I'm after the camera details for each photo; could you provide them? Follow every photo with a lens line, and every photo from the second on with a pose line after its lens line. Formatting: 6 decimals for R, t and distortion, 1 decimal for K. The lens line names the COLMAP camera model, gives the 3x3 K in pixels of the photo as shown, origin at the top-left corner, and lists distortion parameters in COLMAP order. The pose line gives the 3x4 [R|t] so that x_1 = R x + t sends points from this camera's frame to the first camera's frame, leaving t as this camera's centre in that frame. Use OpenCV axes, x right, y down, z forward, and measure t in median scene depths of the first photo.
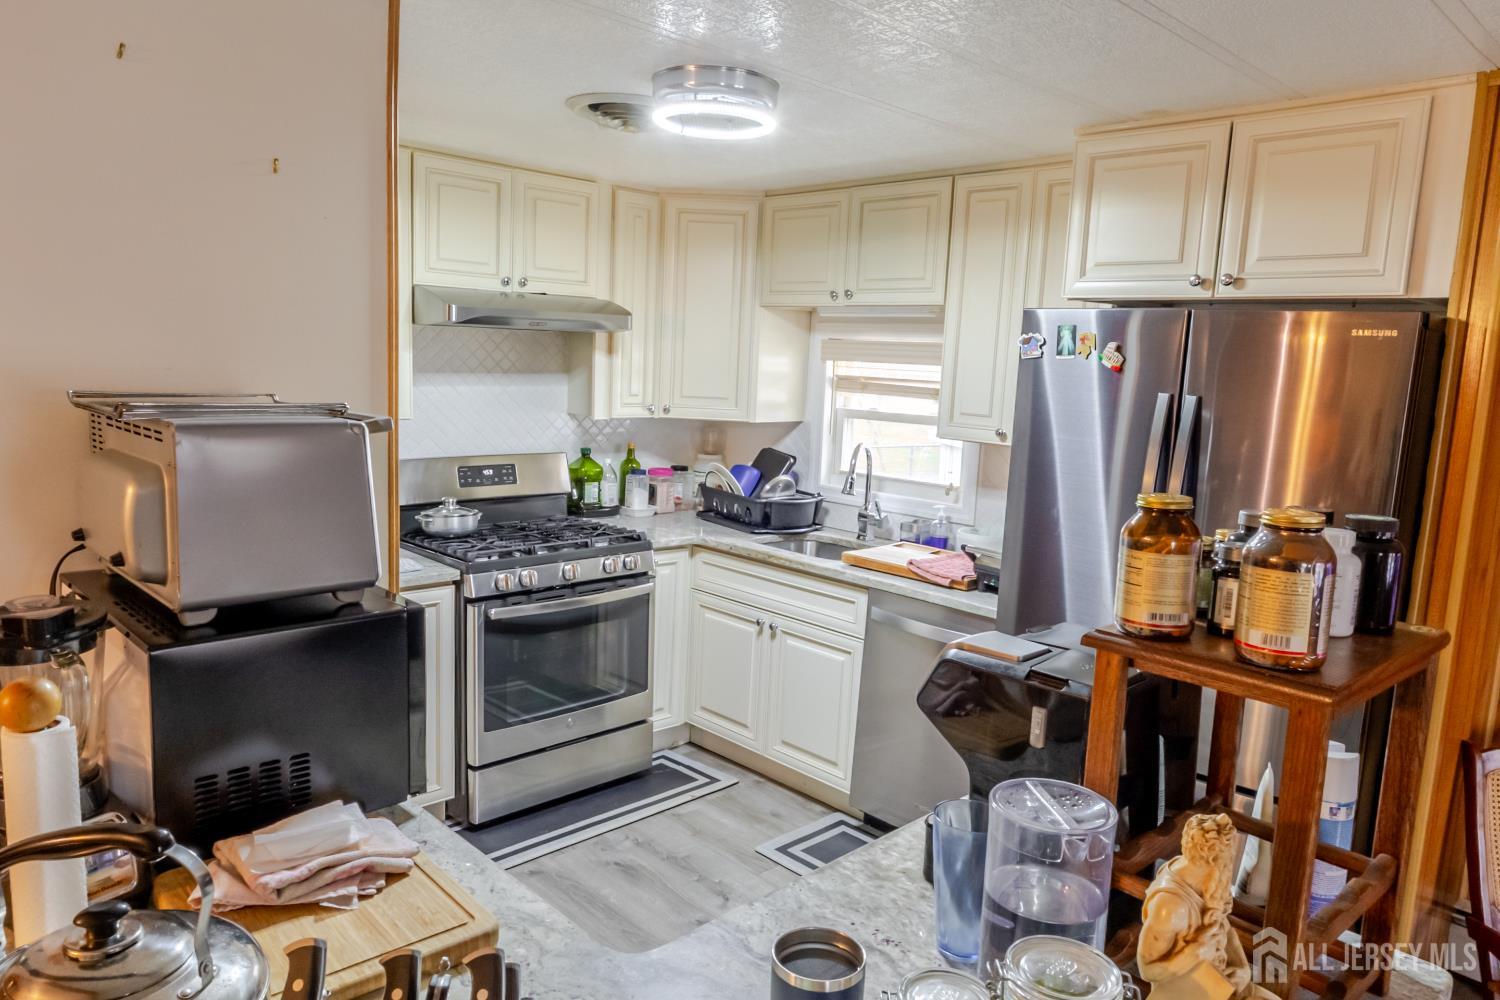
lens RADIAL K [[987.7, 0, 750.0], [0, 987.7, 500.0], [0, 0, 1]] dist [-0.001961, -0.000126]
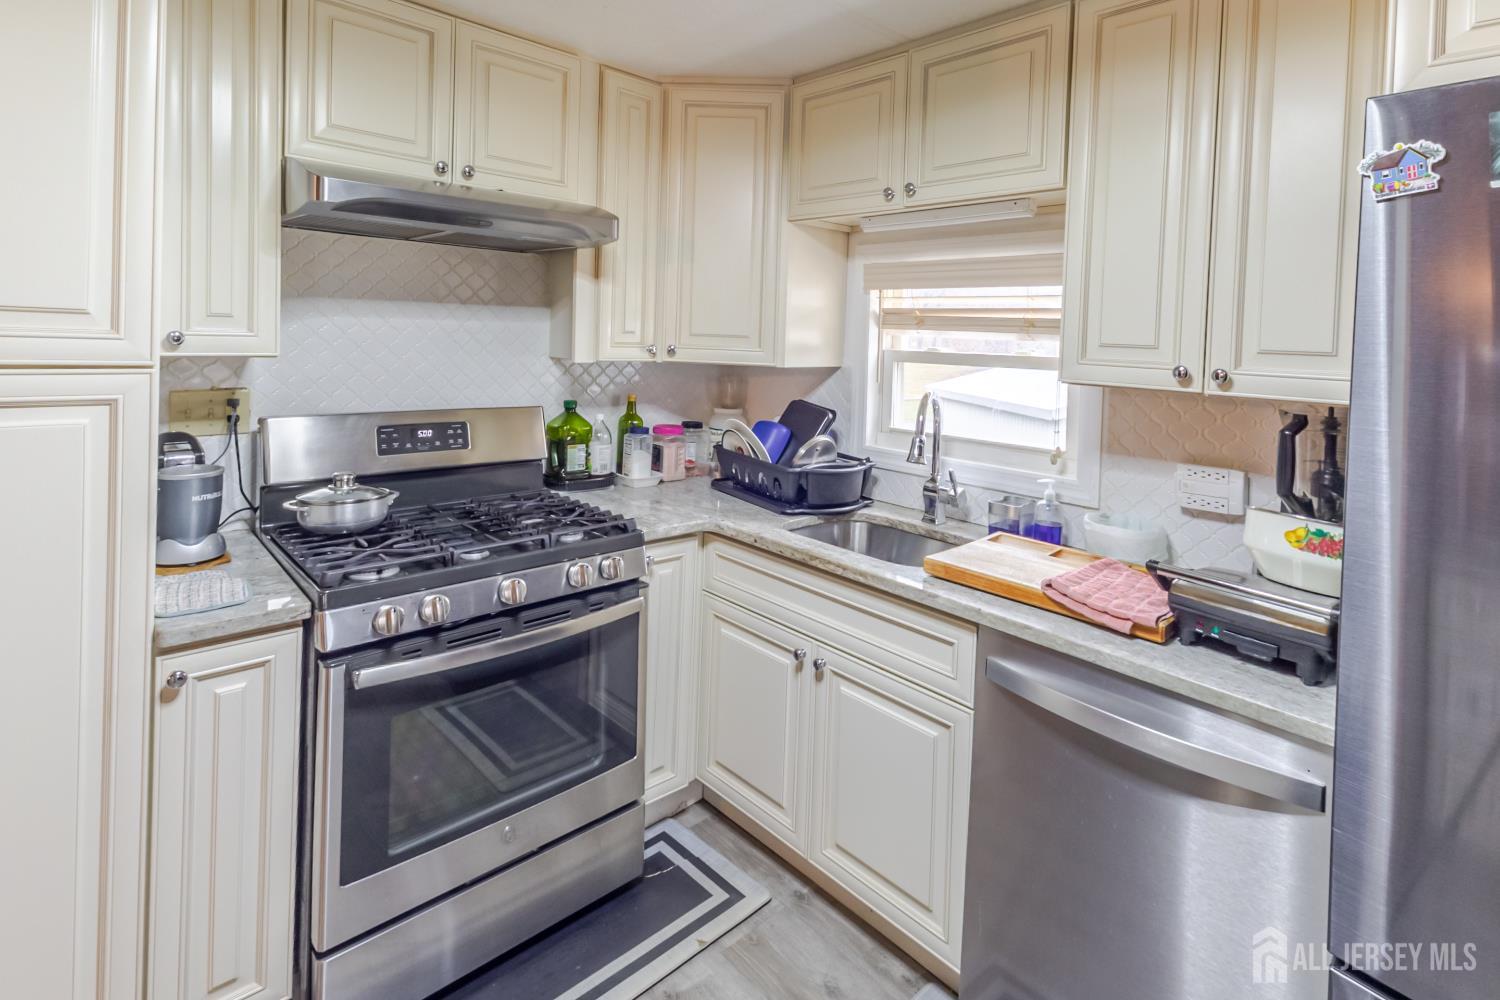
lens RADIAL K [[740.4, 0, 783.1], [0, 740.4, 524.2], [0, 0, 1]] dist [0.001501, -0.000076]
pose [[0.999702, -0.007046, 0.023375, -0.010694], [0.004439, 0.993950, 0.109741, -0.019705], [-0.024007, -0.109604, 0.993685, 0.420660]]
